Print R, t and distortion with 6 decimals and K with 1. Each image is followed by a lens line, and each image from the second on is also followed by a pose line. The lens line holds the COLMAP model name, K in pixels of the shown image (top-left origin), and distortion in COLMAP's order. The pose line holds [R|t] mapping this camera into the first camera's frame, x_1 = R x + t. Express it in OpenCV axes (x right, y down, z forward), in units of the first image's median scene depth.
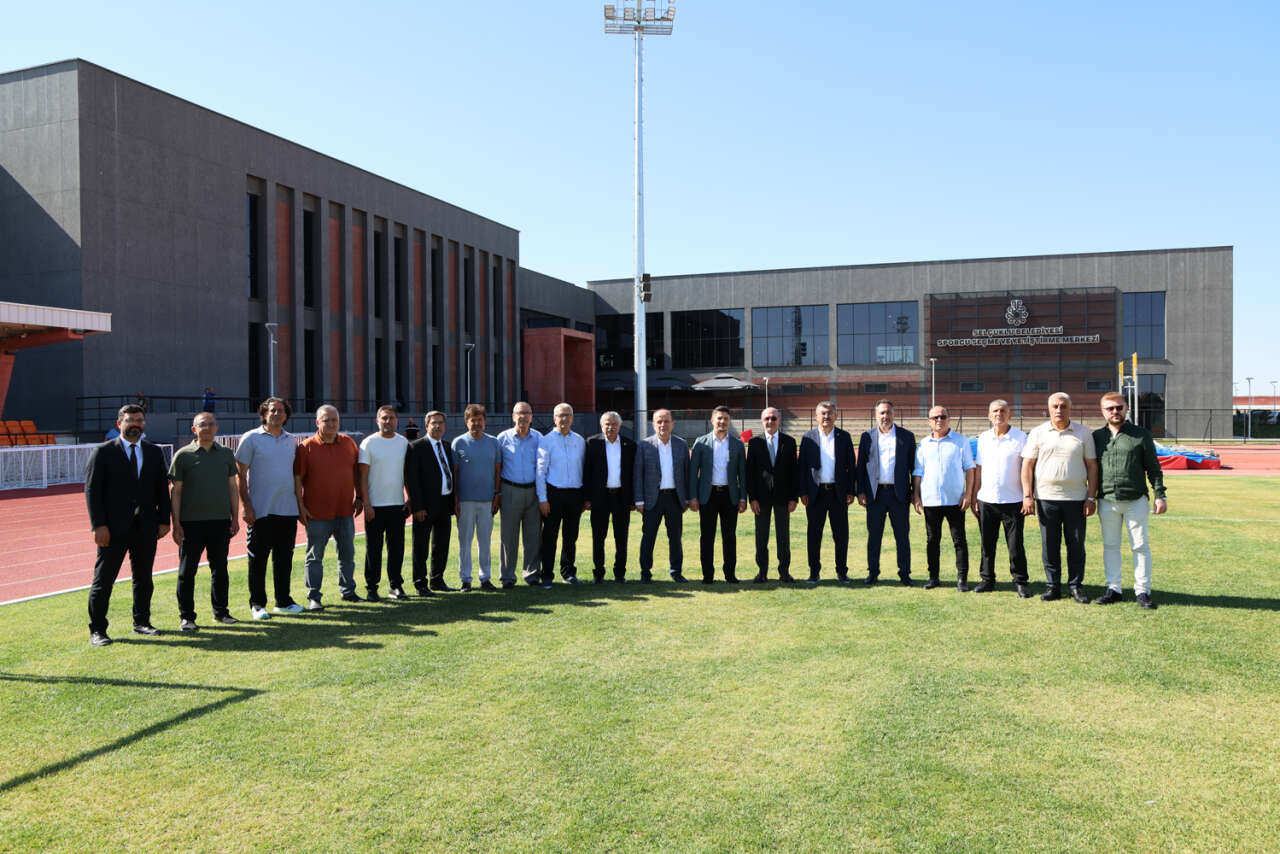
lens RADIAL K [[940.3, 0, 641.7], [0, 940.3, 423.5], [0, 0, 1]] dist [0.008412, 0.006561]
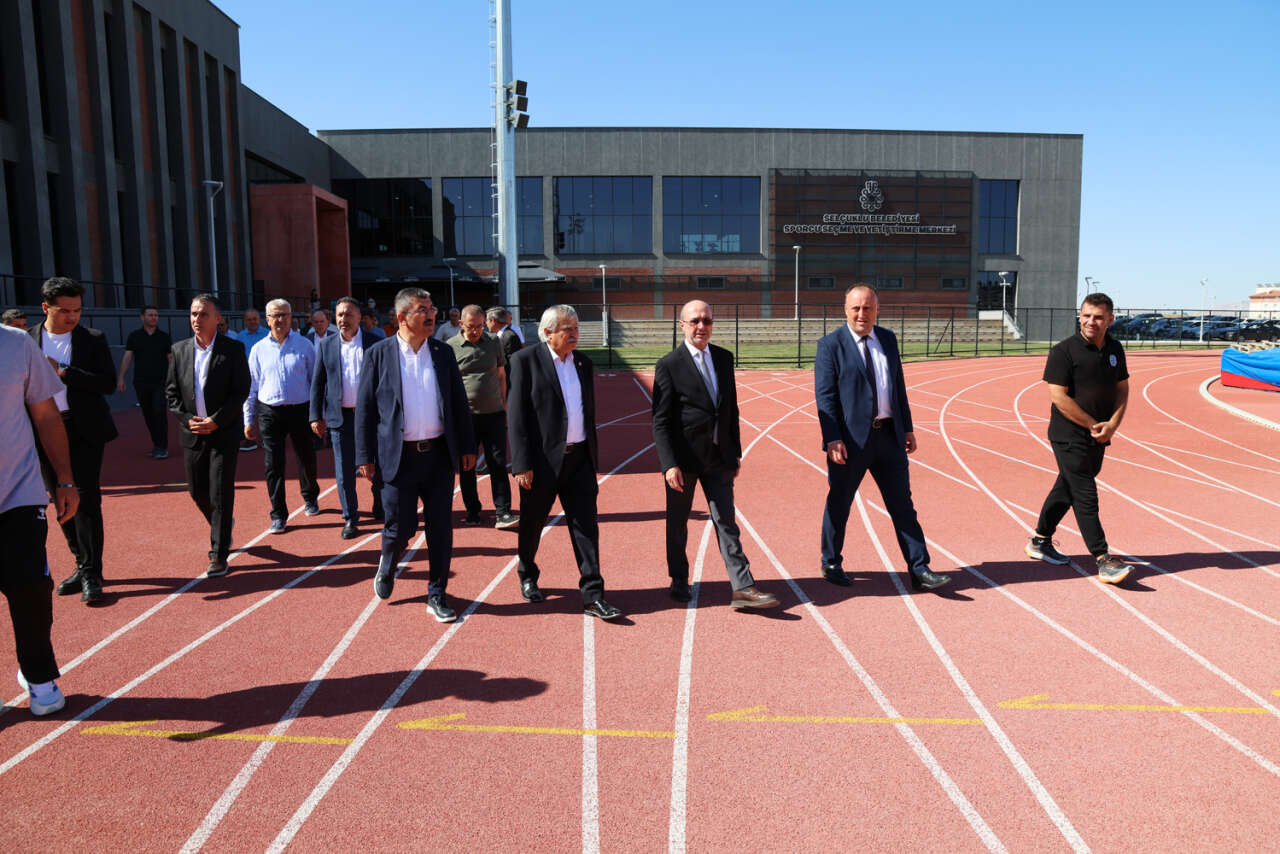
lens RADIAL K [[870.6, 0, 641.3], [0, 870.6, 433.5], [0, 0, 1]] dist [-0.026265, -0.002695]
pose [[0.927492, -0.050119, 0.370469, -0.105073], [0.002296, 0.991718, 0.128416, -0.004104], [-0.373837, -0.118254, 0.919925, 0.321420]]
